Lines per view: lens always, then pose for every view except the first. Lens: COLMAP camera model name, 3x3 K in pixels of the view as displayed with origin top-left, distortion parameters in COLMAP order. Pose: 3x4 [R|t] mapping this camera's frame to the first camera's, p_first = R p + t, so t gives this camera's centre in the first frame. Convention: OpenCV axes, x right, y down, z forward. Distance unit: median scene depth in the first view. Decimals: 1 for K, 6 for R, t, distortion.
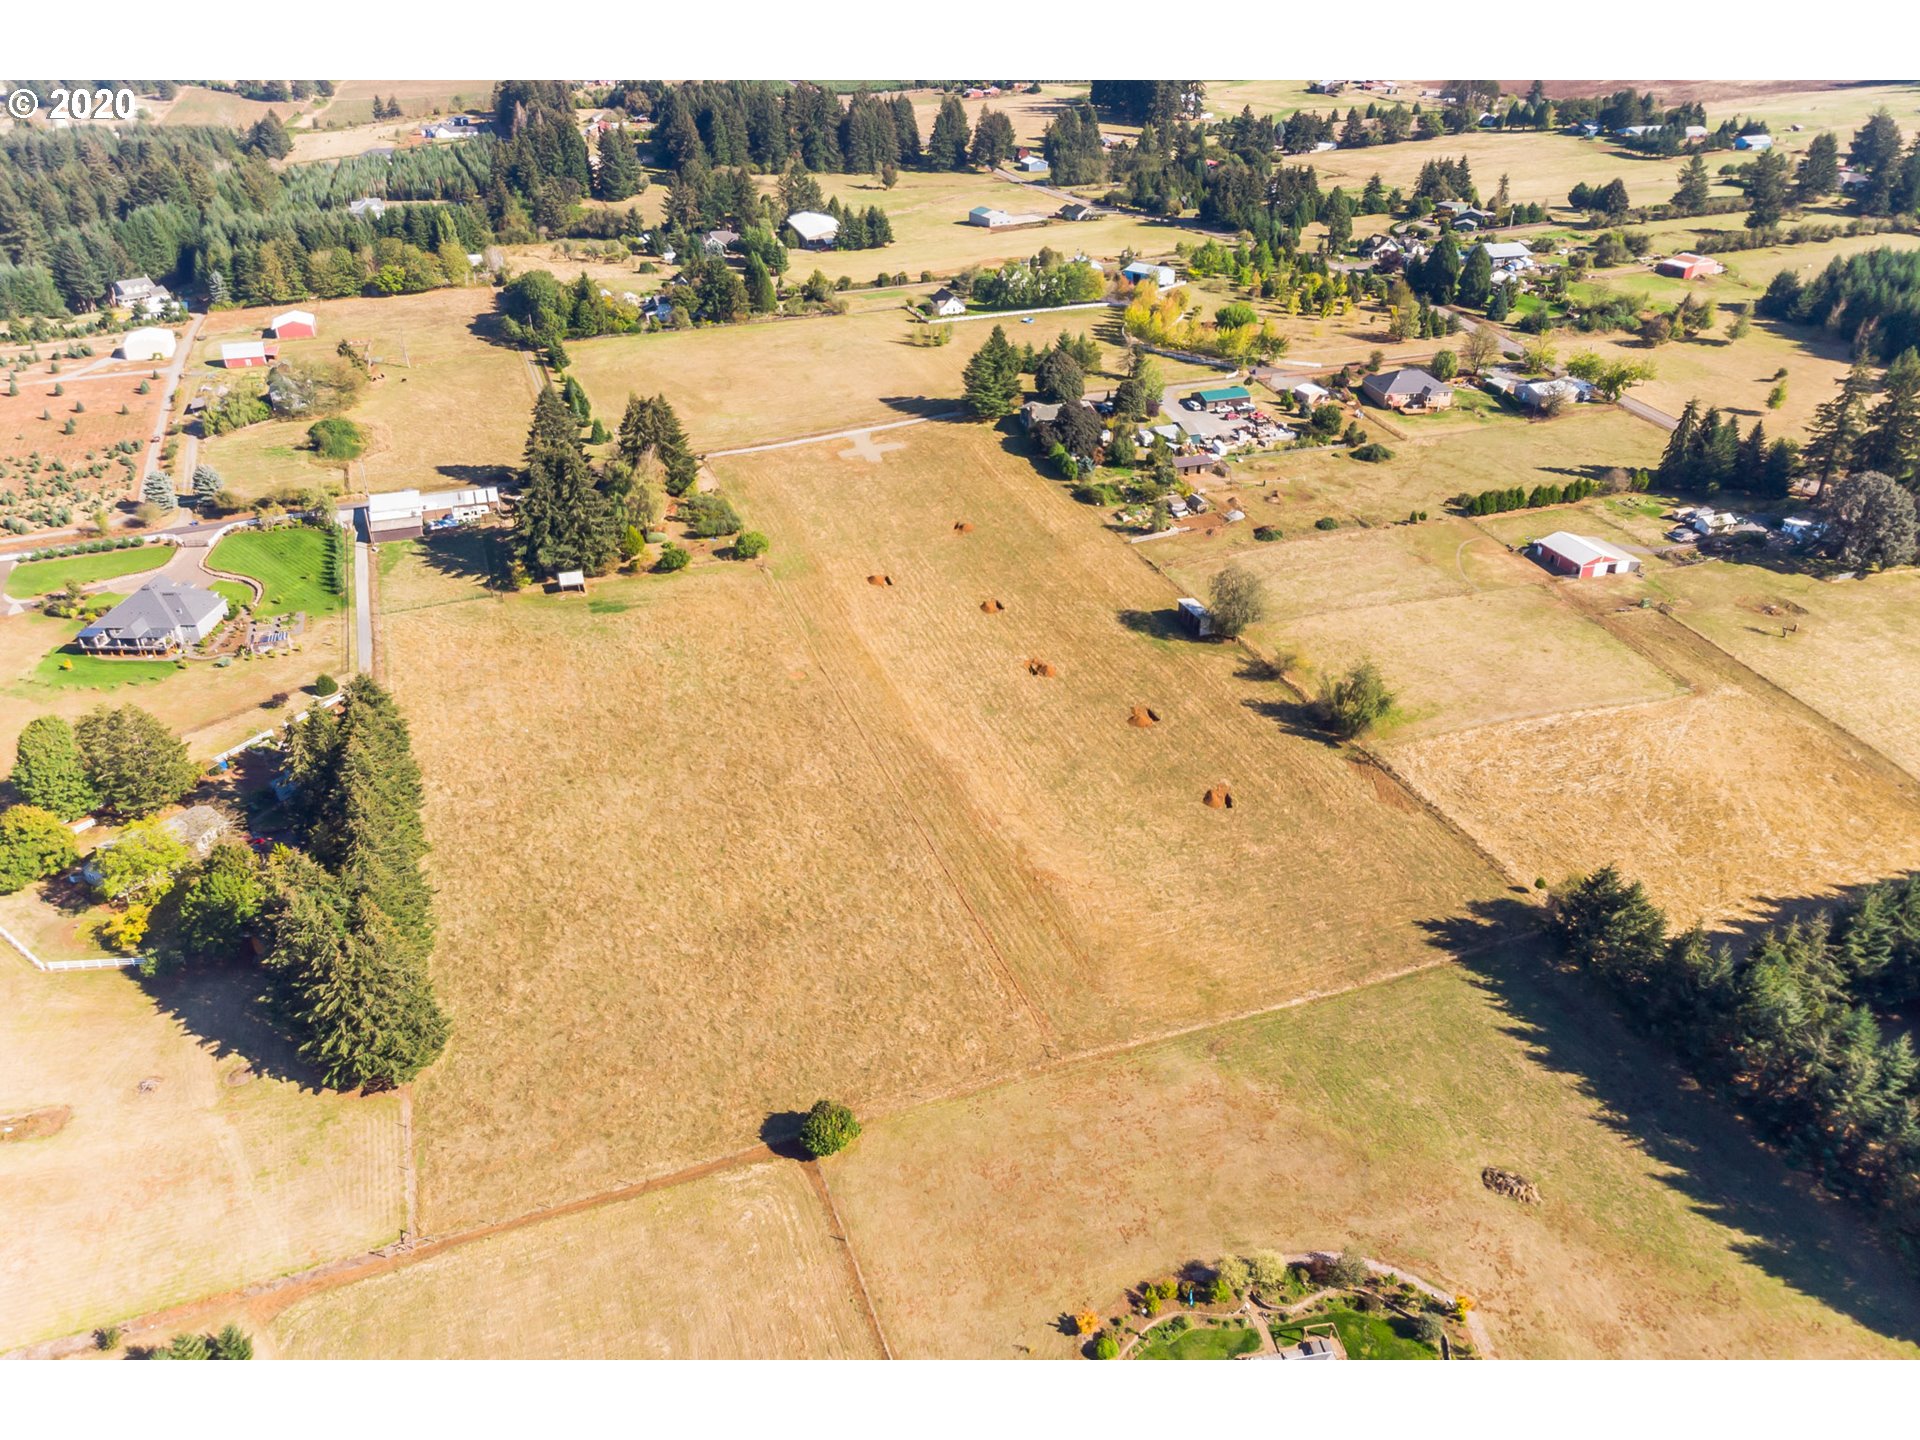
lens RADIAL K [[1420.7, 0, 968.9], [0, 1420.7, 731.8], [0, 0, 1]] dist [-0.005185, 0.016232]
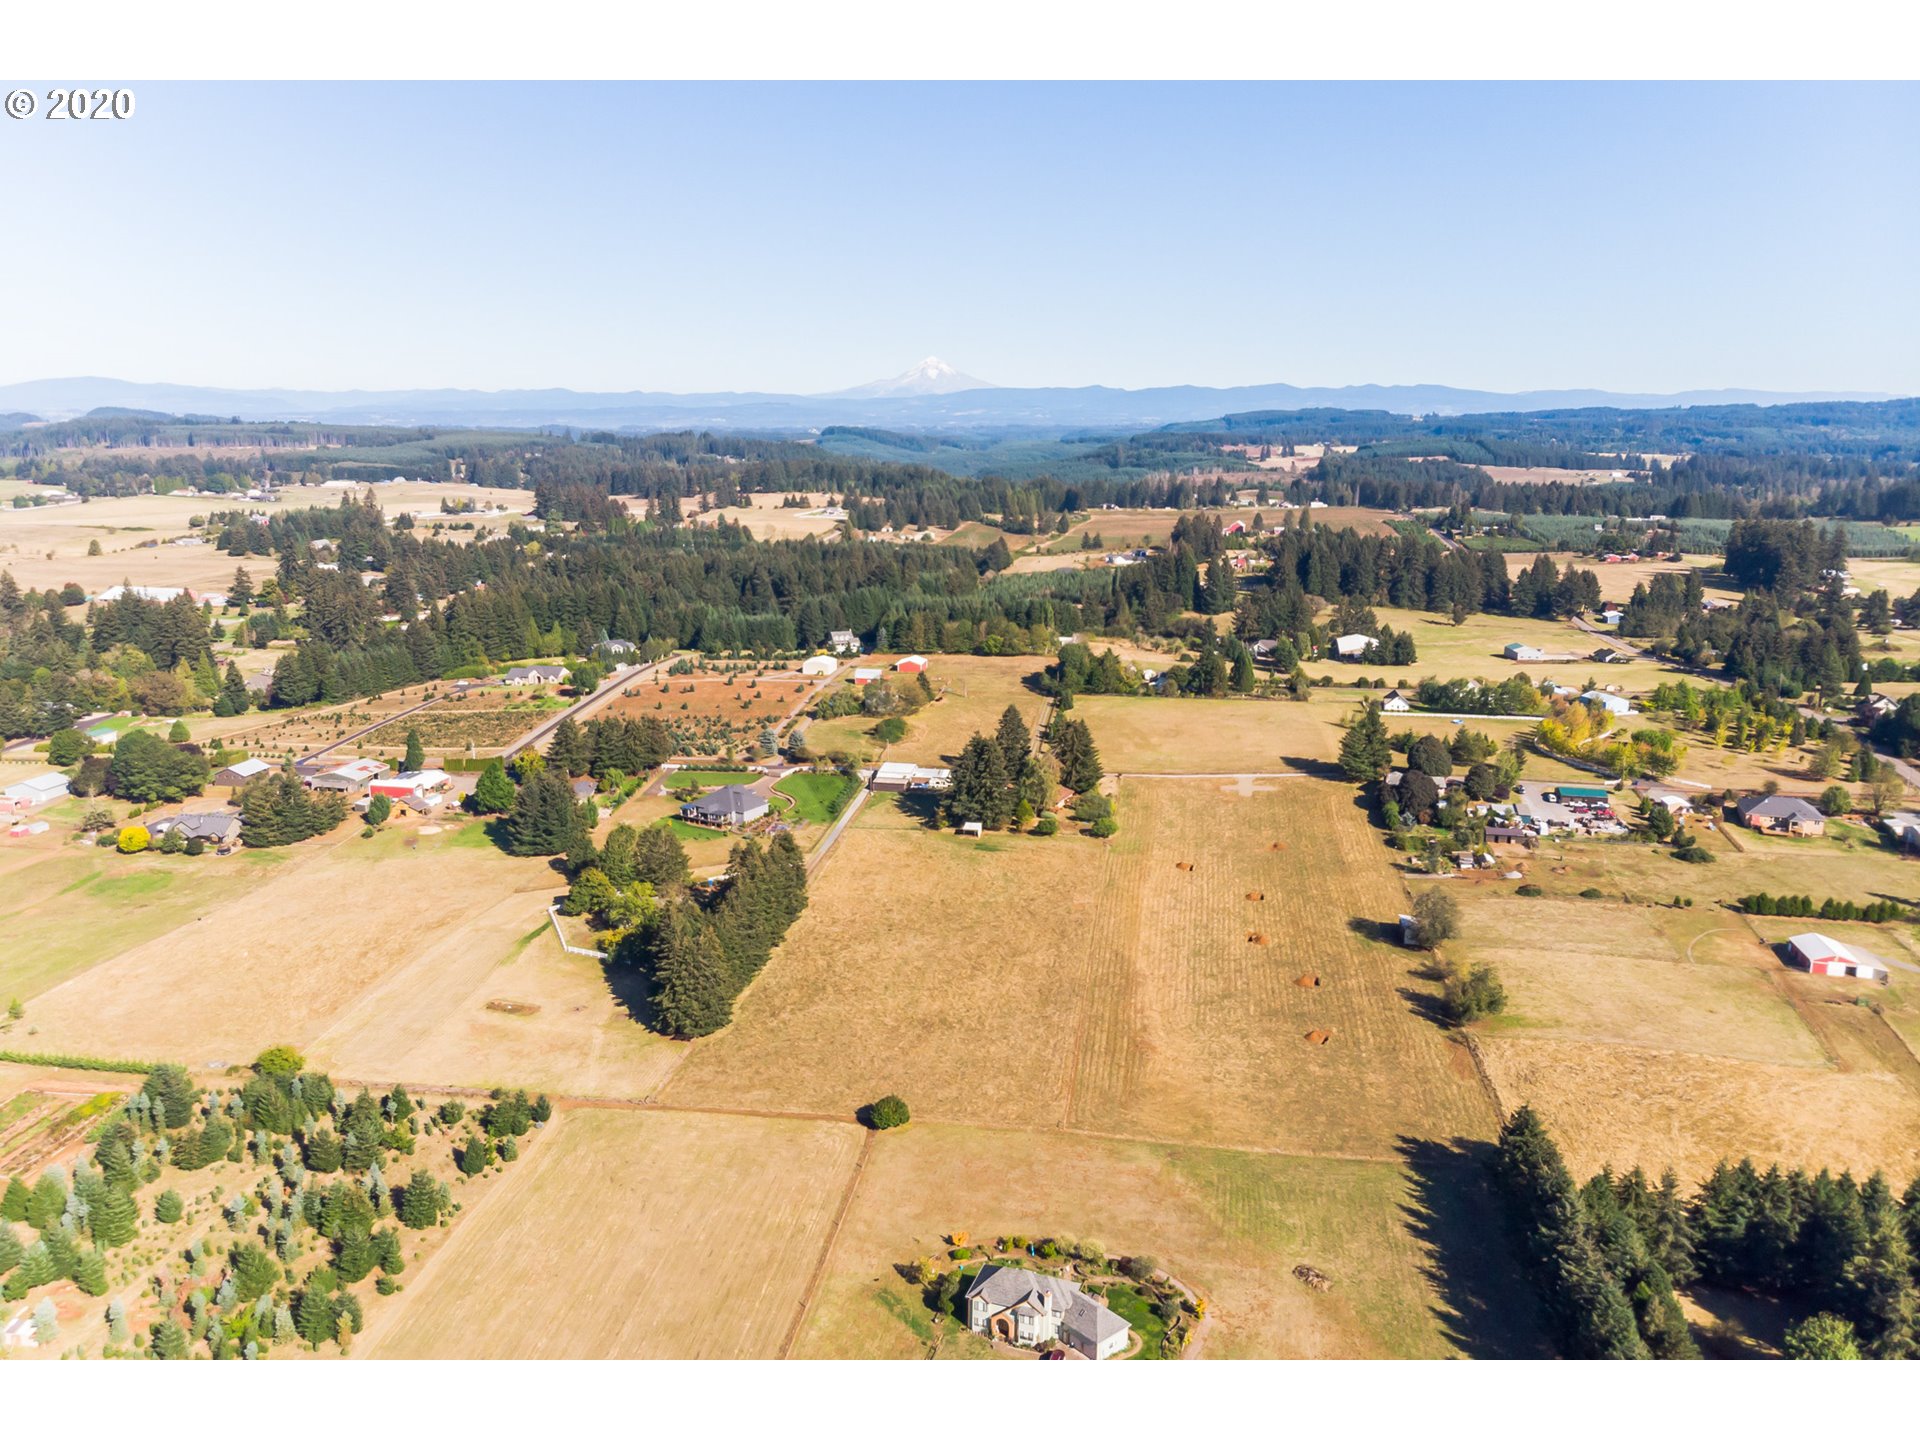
lens RADIAL K [[1420.7, 0, 954.0], [0, 1420.7, 727.1], [0, 0, 1]] dist [-0.005185, 0.016232]
pose [[0.867304, 0.115992, -0.484075, 0.348664], [-0.253766, 0.939642, -0.229512, 0.118073], [0.428236, 0.321899, 0.844390, -0.212390]]
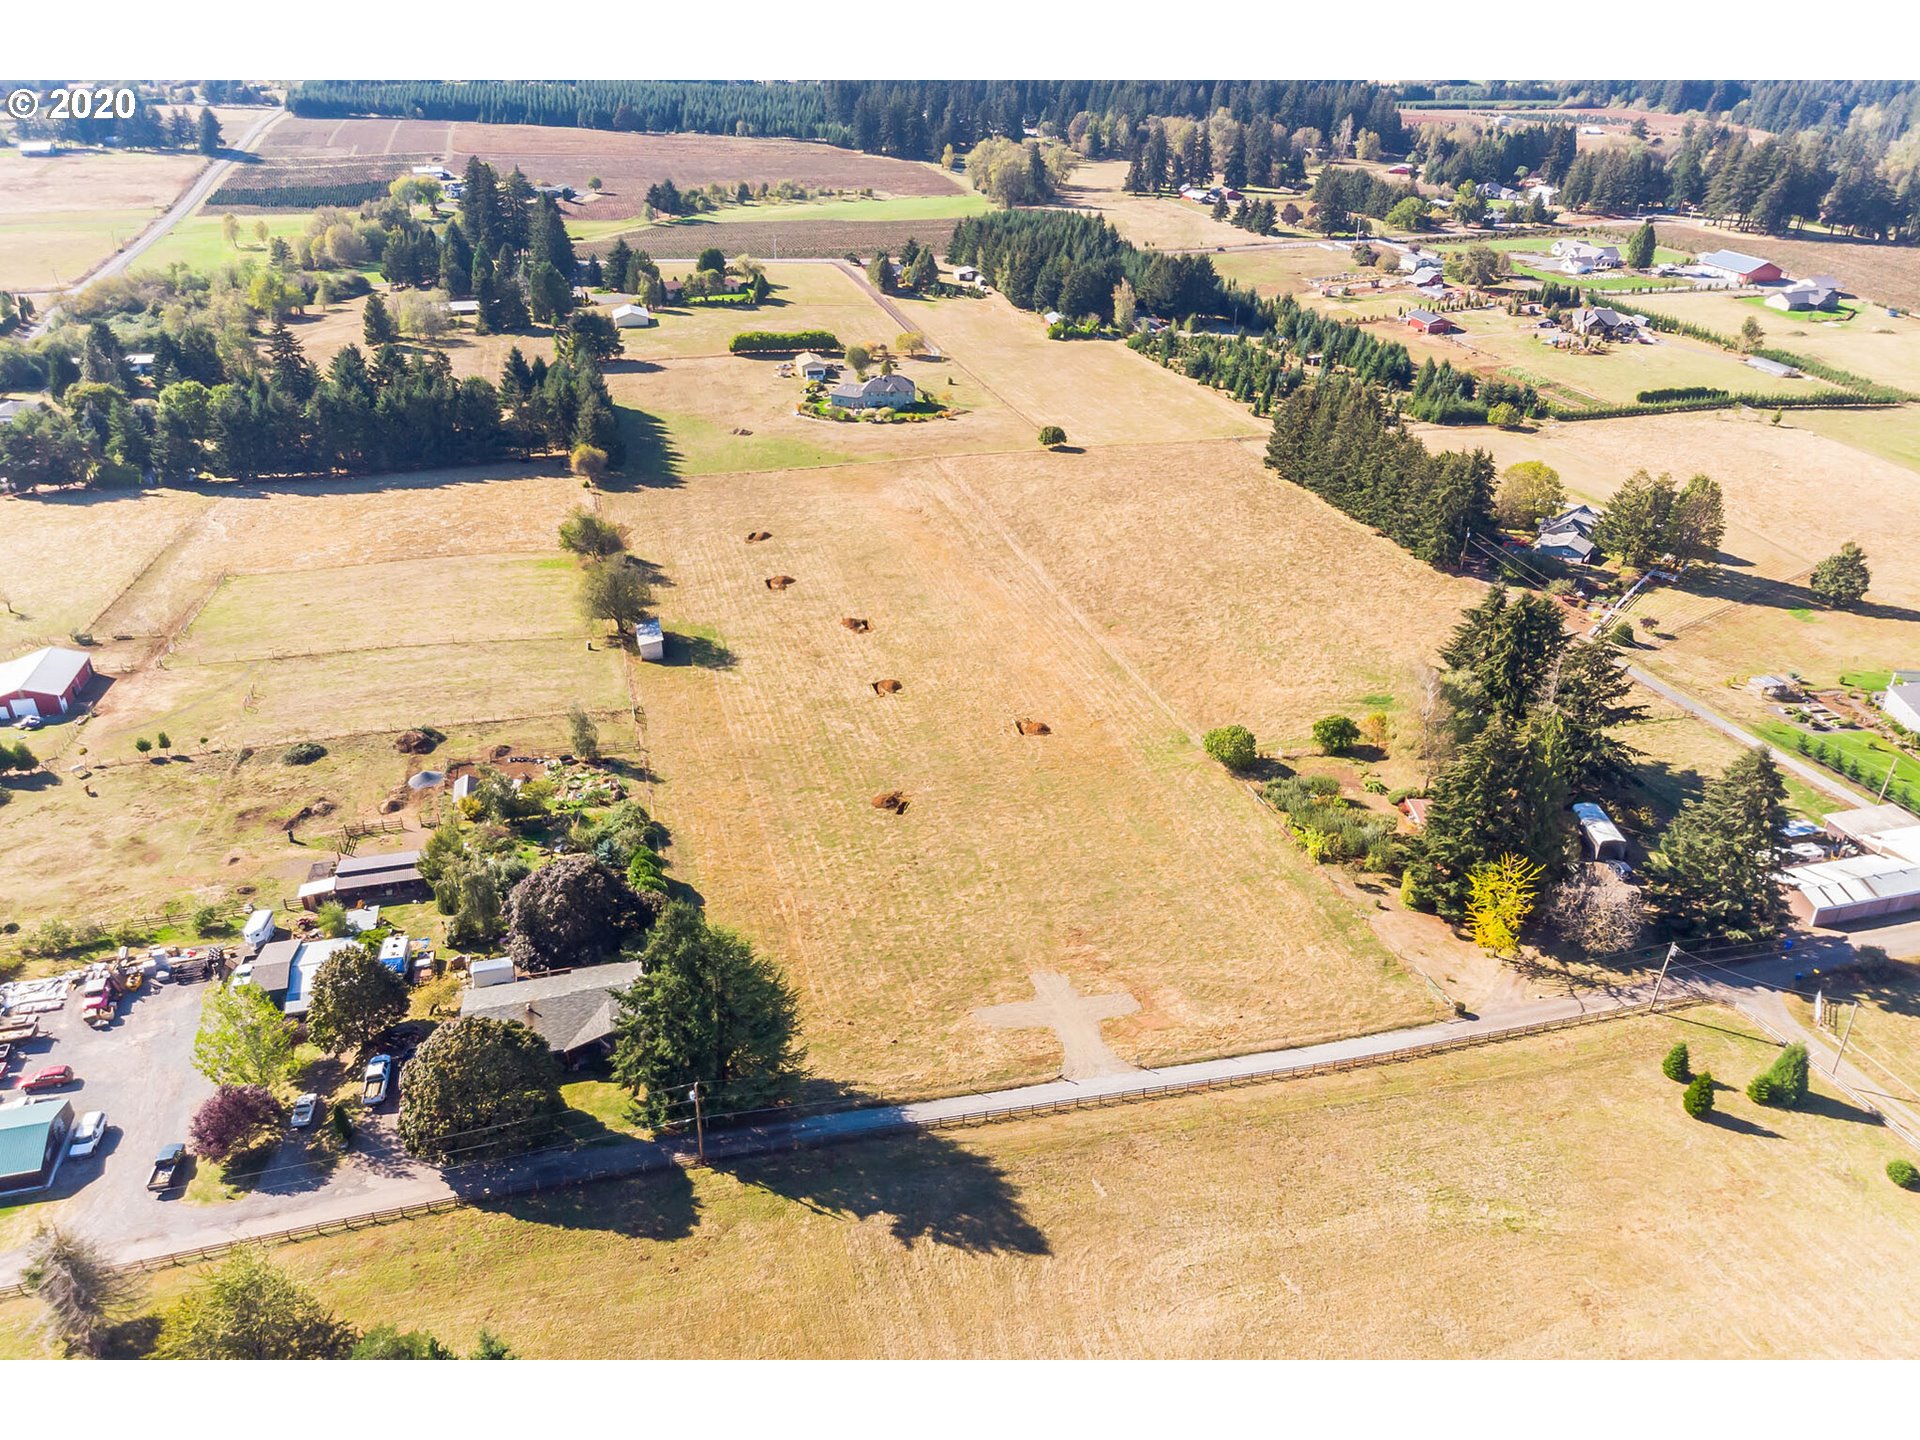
lens RADIAL K [[1420.7, 0, 964.5], [0, 1420.7, 717.2], [0, 0, 1]] dist [-0.005185, 0.016232]
pose [[-0.996123, -0.045325, 0.075398, -0.078504], [0.039722, 0.532983, 0.845193, -0.672733], [-0.078495, 0.844911, -0.529116, 1.306887]]
